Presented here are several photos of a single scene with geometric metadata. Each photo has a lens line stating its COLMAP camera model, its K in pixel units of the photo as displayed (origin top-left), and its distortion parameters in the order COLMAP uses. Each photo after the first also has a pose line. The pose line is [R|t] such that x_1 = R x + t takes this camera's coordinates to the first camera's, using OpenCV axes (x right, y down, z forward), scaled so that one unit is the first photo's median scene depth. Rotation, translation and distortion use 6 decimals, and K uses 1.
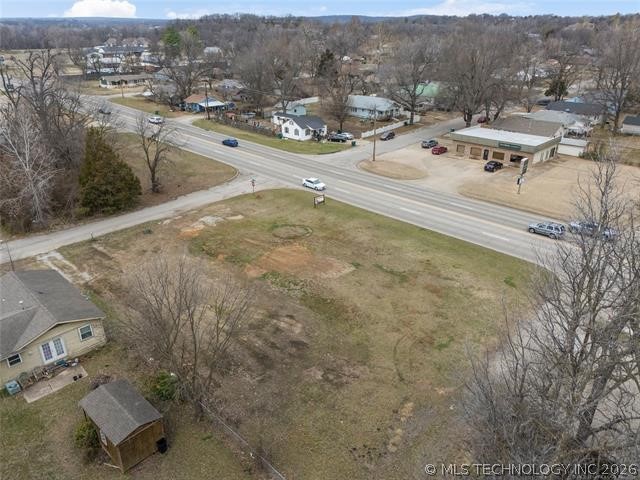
lens RADIAL K [[469.8, 0, 321.1], [0, 469.8, 238.3], [0, 0, 1]] dist [0.091063, -0.089995]
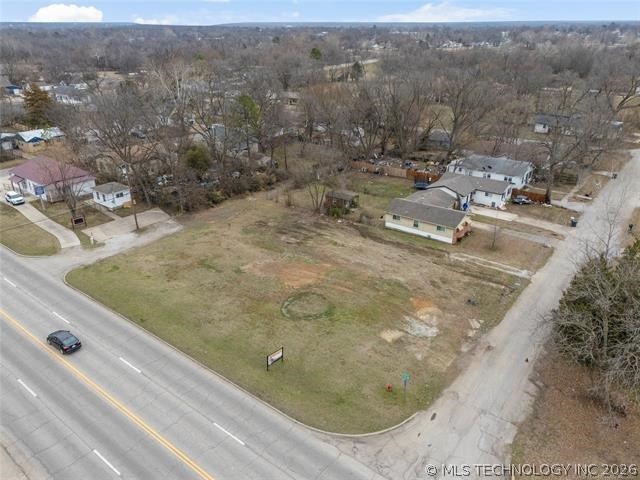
lens RADIAL K [[469.8, 0, 321.1], [0, 469.8, 238.3], [0, 0, 1]] dist [0.091063, -0.089995]
pose [[-0.993374, 0.050072, -0.103442, -0.007842], [-0.044105, 0.665072, 0.745476, -0.714532], [0.106124, 0.745099, -0.658457, 1.435831]]
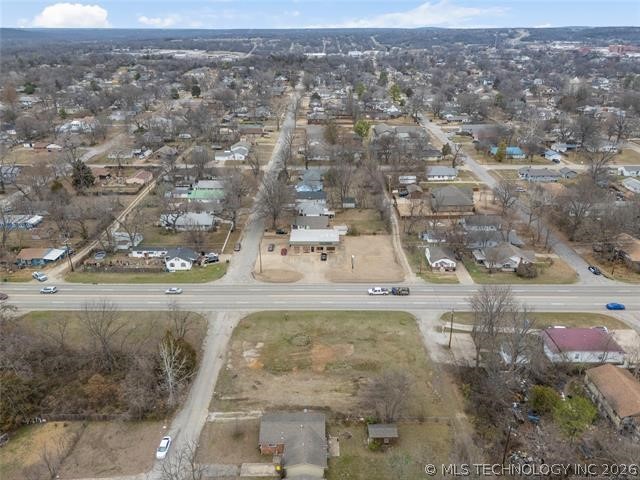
lens RADIAL K [[469.8, 0, 321.1], [0, 469.8, 238.3], [0, 0, 1]] dist [0.091063, -0.089995]
pose [[0.716905, -0.282801, 0.637237, -1.059895], [0.289591, 0.952243, 0.096802, -0.543413], [-0.634180, 0.115140, 0.764564, -0.517973]]
